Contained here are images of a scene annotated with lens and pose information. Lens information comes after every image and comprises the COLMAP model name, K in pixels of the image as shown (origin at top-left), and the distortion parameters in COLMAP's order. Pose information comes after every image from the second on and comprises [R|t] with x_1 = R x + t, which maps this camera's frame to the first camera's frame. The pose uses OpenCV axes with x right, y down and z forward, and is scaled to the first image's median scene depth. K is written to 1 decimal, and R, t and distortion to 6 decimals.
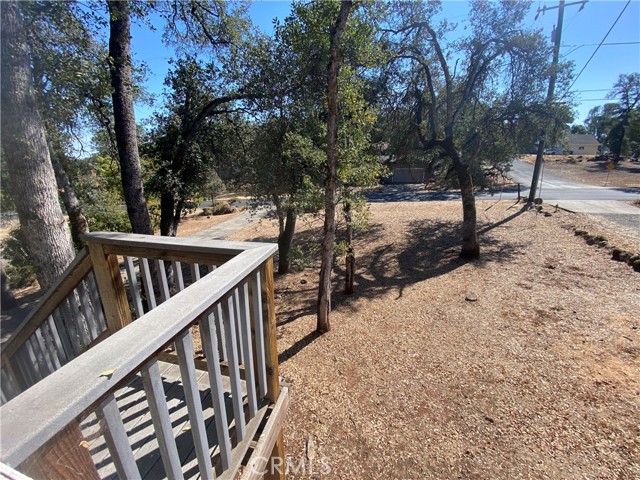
lens RADIAL K [[258.8, 0, 320.0], [0, 258.8, 240.0], [0, 0, 1]] dist [0.018395, -0.019785]
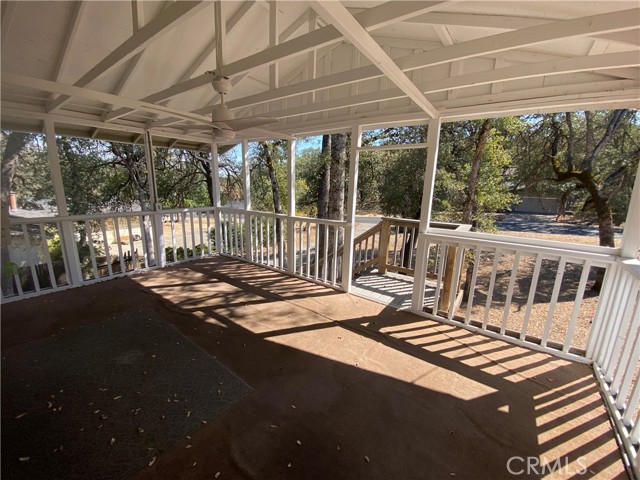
lens RADIAL K [[258.8, 0, 320.0], [0, 258.8, 240.0], [0, 0, 1]] dist [0.018395, -0.019785]
pose [[0.928689, 0.104911, -0.355712, -0.071607], [-0.134660, 0.989082, -0.059857, 0.061932], [0.345549, 0.103489, 0.932677, -0.221343]]
